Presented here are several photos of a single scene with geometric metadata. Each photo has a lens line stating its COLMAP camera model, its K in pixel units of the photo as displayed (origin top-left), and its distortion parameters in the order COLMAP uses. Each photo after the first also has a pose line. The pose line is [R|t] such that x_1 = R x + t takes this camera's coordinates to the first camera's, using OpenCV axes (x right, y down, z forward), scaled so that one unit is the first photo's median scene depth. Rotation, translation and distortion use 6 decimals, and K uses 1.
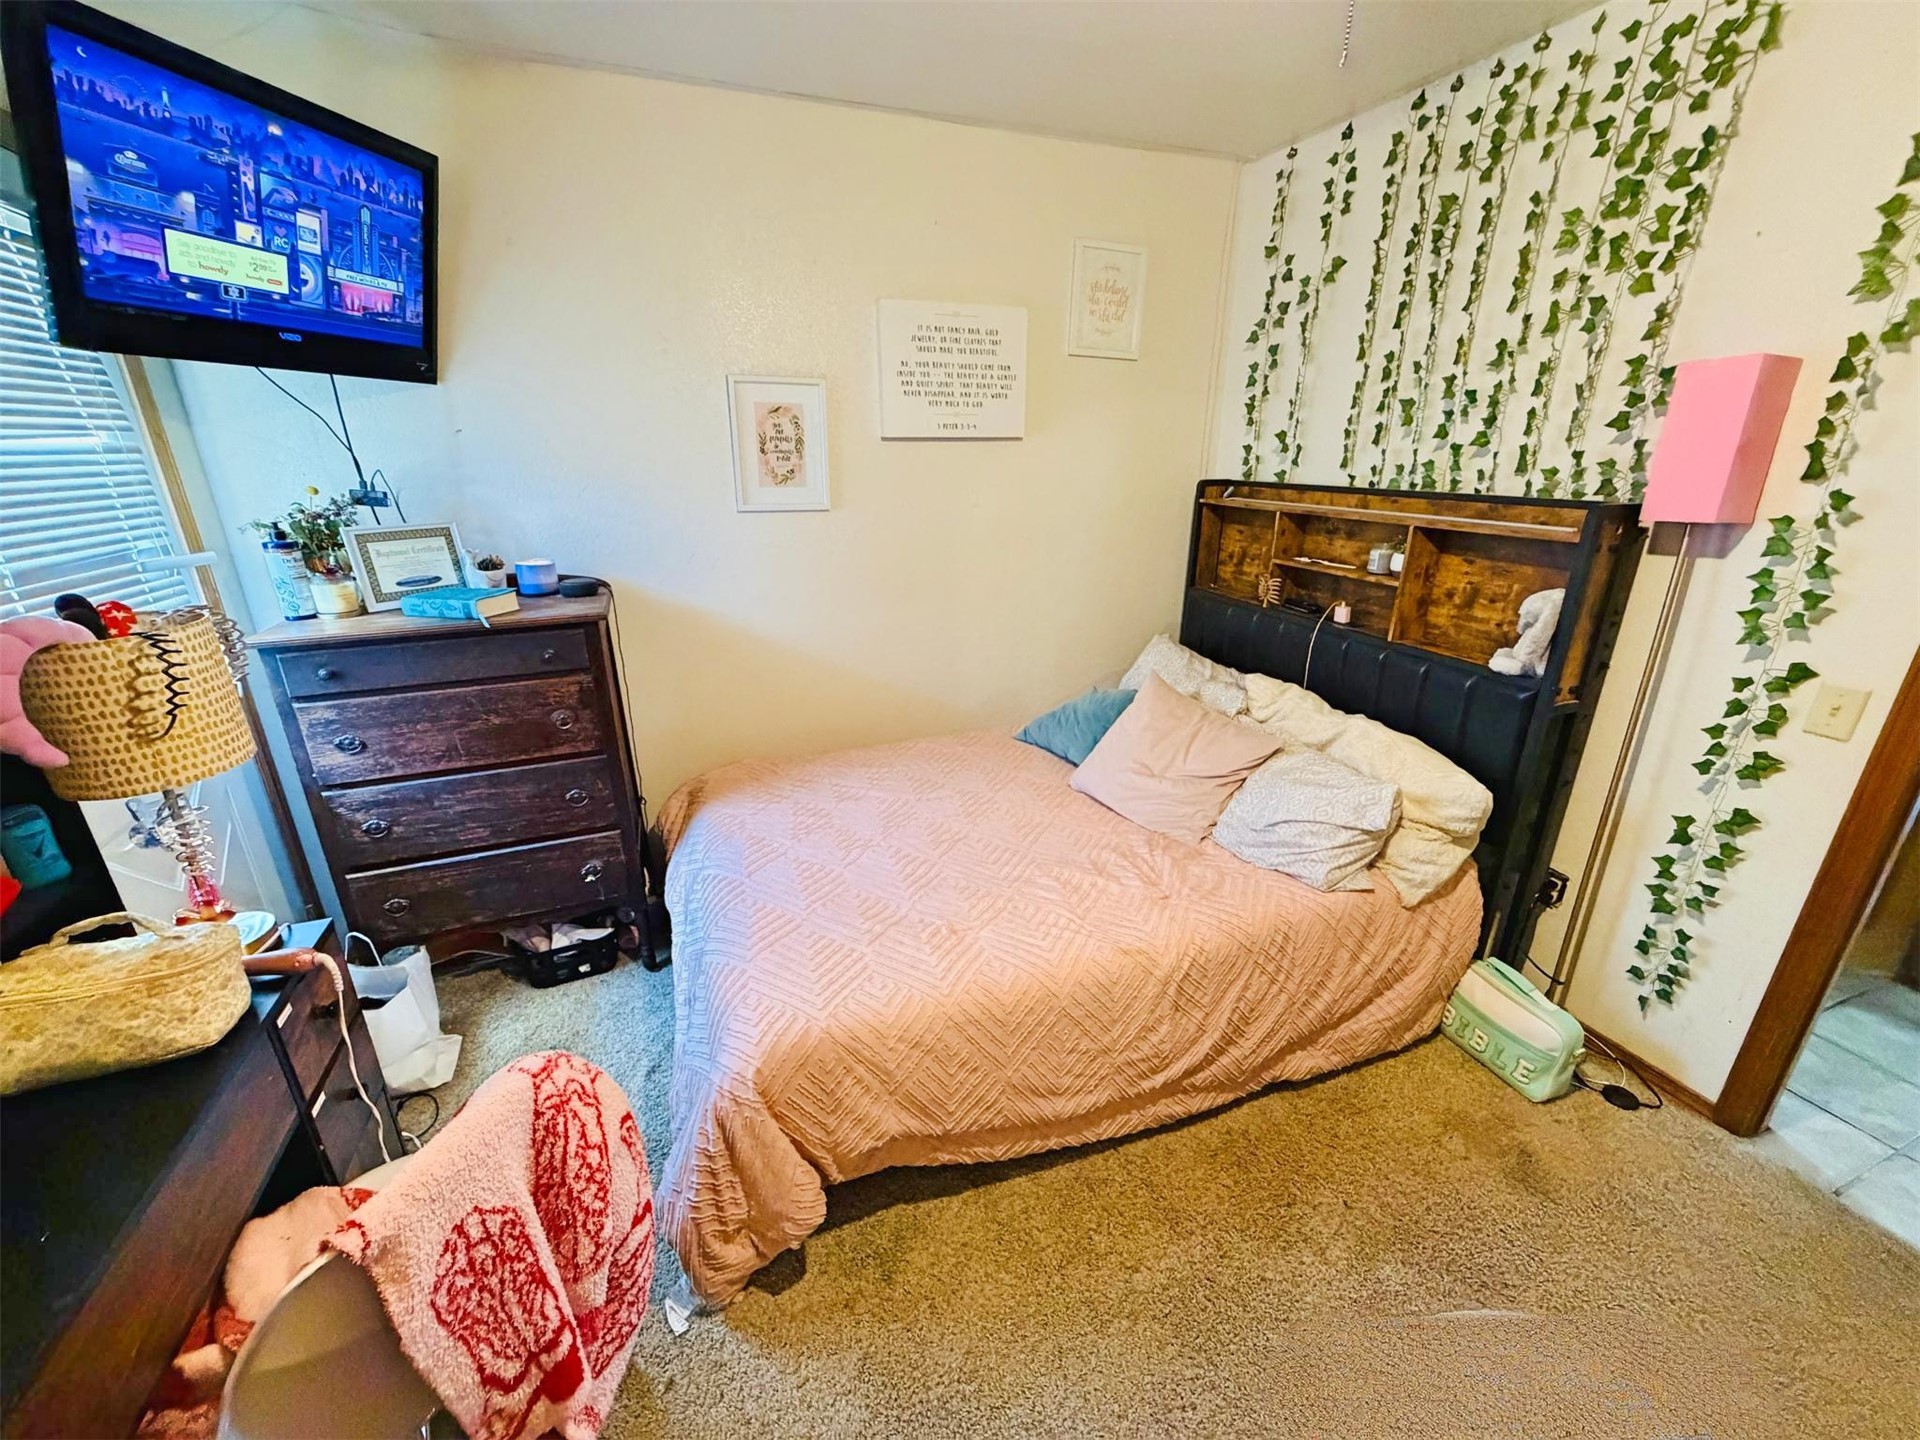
lens RADIAL K [[766.8, 0, 955.0], [0, 766.8, 731.1], [0, 0, 1]] dist [0.020085, 0.000230]
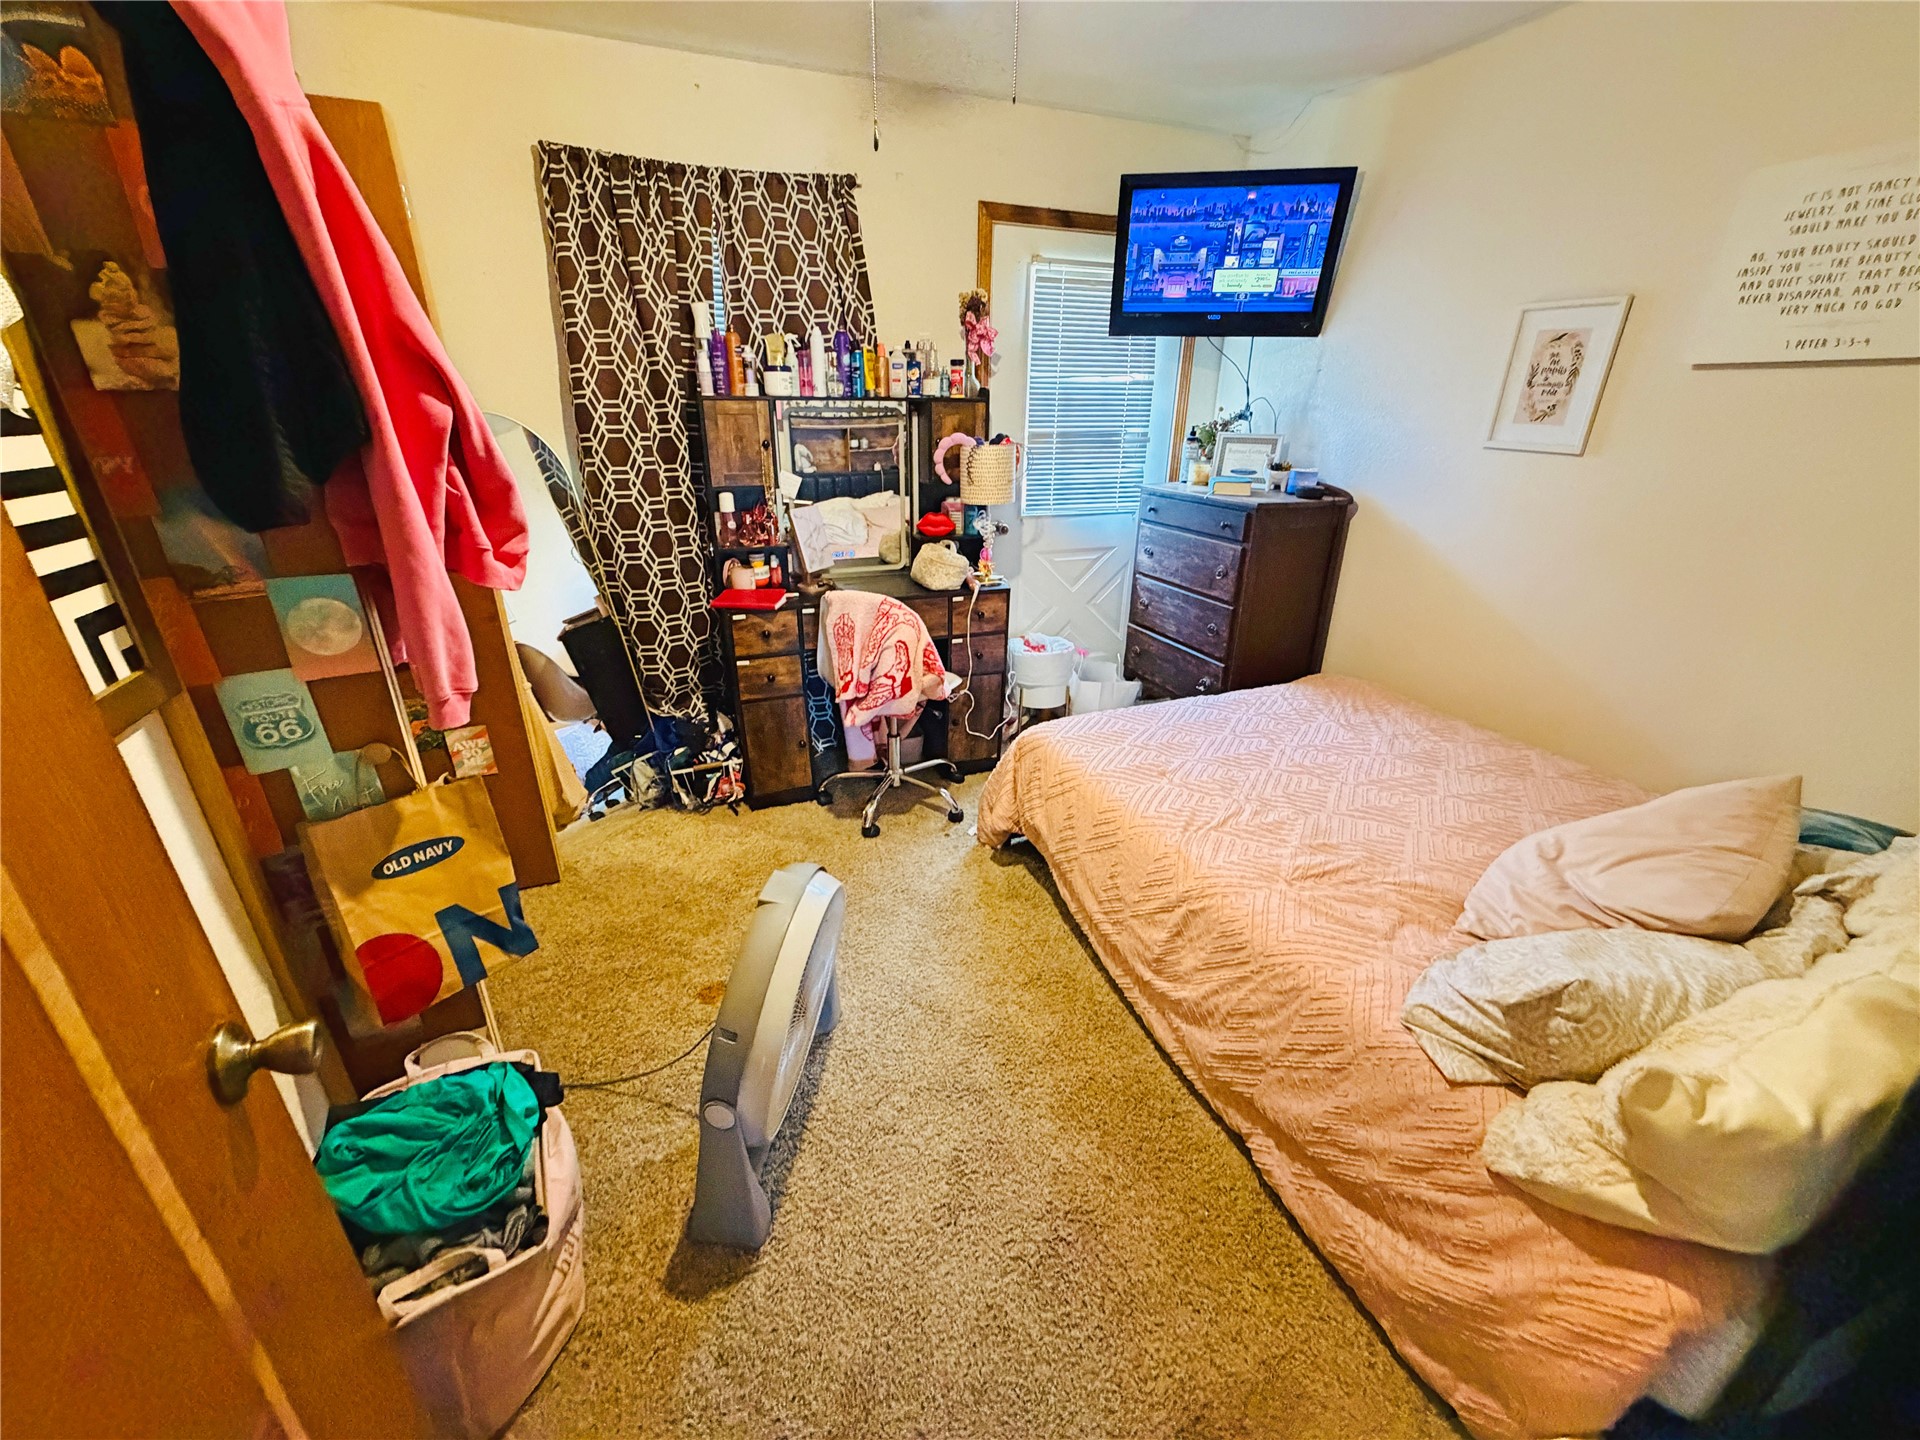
lens RADIAL K [[766.8, 0, 948.1], [0, 766.8, 717.5], [0, 0, 1]] dist [0.020085, 0.000230]
pose [[0.009871, 0.394583, -0.918807, 0.945124], [-0.360661, 0.858409, 0.364770, -0.125820], [0.932645, 0.327778, 0.150784, 0.393692]]
